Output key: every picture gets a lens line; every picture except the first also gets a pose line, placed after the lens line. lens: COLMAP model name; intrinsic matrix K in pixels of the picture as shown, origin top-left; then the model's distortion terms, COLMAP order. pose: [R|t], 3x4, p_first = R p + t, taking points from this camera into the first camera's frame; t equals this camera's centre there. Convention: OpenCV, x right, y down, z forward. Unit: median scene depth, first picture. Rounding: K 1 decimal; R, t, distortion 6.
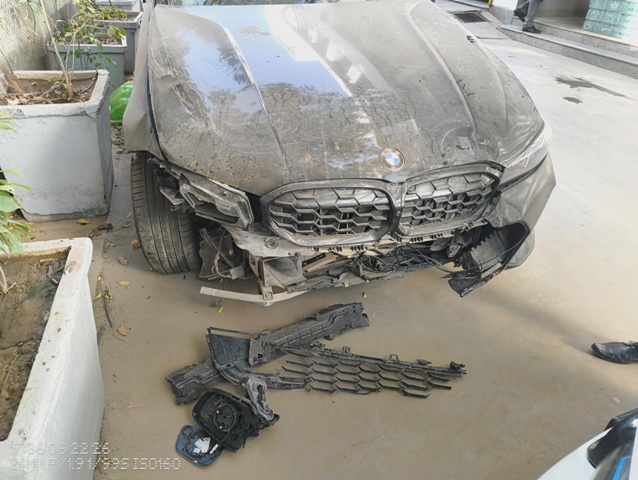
lens RADIAL K [[490.0, 0, 345.0], [0, 490.0, 237.4], [0, 0, 1]] dist [0.025268, -0.038251]
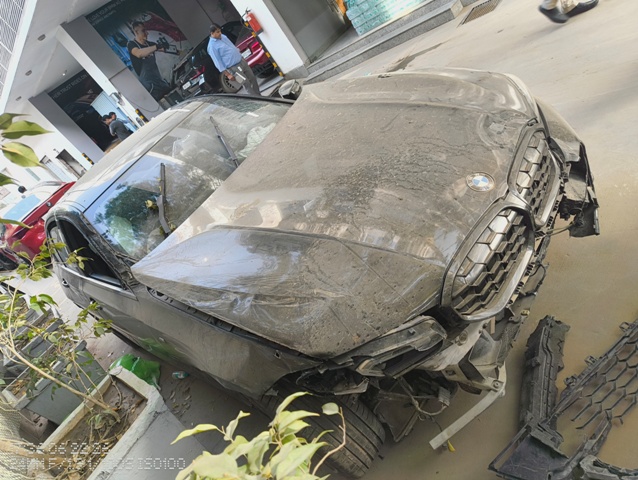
lens RADIAL K [[472.7, 0, 318.8], [0, 472.7, 196.0], [0, 0, 1]] dist [0.027711, -0.035714]
pose [[0.674455, -0.695316, 0.248285, -0.364604], [0.735569, 0.661793, -0.144804, -0.230214], [-0.063629, 0.280294, 0.957803, 0.100748]]
